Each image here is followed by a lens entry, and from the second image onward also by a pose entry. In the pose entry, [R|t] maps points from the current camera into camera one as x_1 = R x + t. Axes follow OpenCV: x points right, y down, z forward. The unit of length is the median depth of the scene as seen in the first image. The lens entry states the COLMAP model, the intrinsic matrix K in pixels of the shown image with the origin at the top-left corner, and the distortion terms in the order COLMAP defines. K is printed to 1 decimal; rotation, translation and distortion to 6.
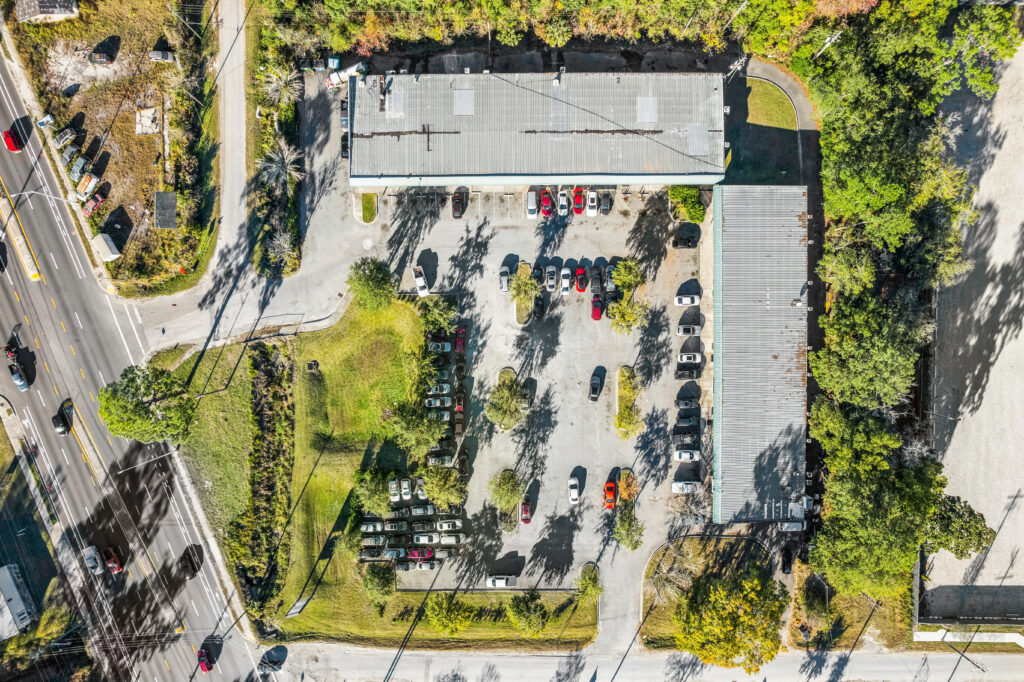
lens RADIAL K [[655.1, 0, 512.0], [0, 655.1, 341.0], [0, 0, 1]] dist [-0.036316, -0.000220]
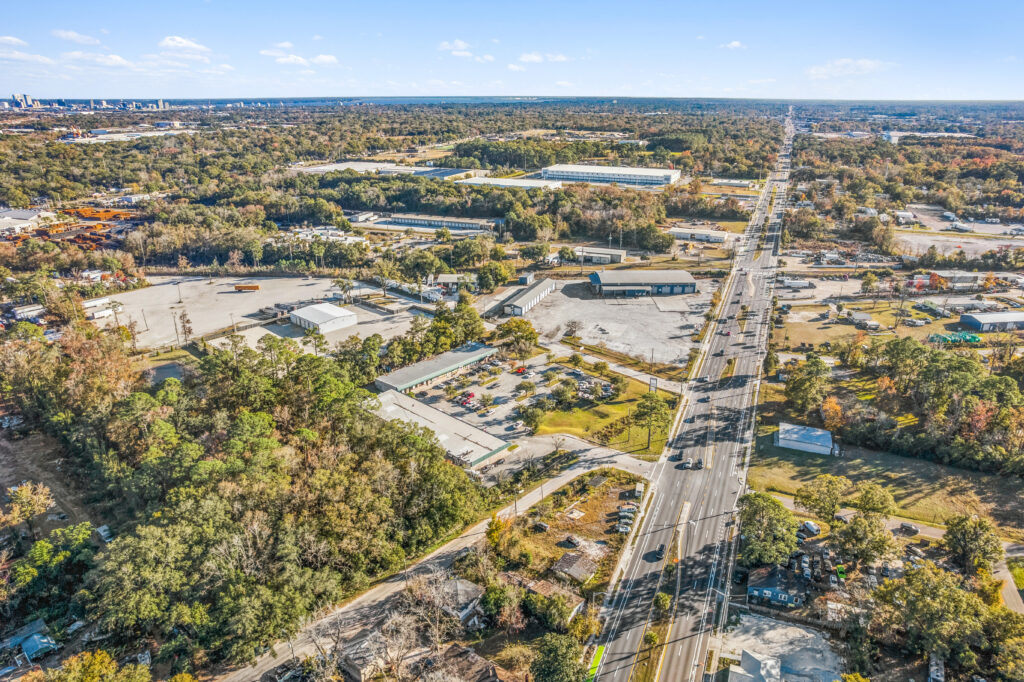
lens RADIAL K [[655.1, 0, 512.0], [0, 655.1, 341.0], [0, 0, 1]] dist [-0.036316, -0.000220]
pose [[-0.726053, -0.226278, 0.649342, -1.406772], [0.686803, -0.285186, 0.668559, -1.412723], [0.033903, 0.931379, 0.362469, -0.009367]]
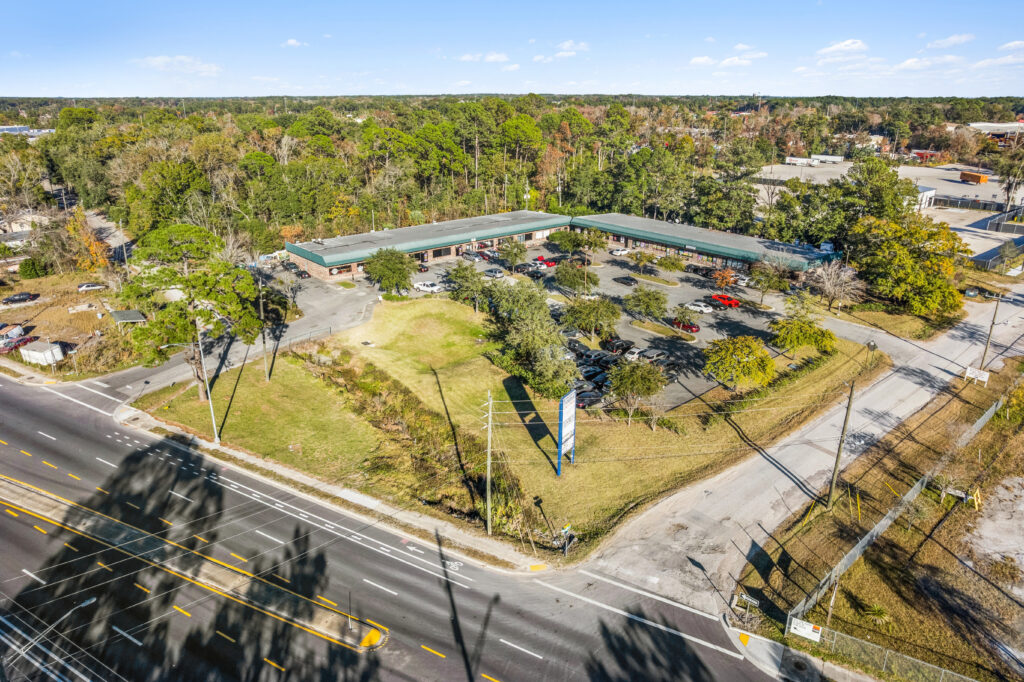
lens RADIAL K [[655.1, 0, 512.0], [0, 655.1, 341.0], [0, 0, 1]] dist [-0.036316, -0.000220]
pose [[0.772676, -0.210901, 0.598743, -0.641636], [0.634703, 0.240145, -0.734494, 0.727609], [0.011121, 0.947550, 0.319414, 0.745679]]
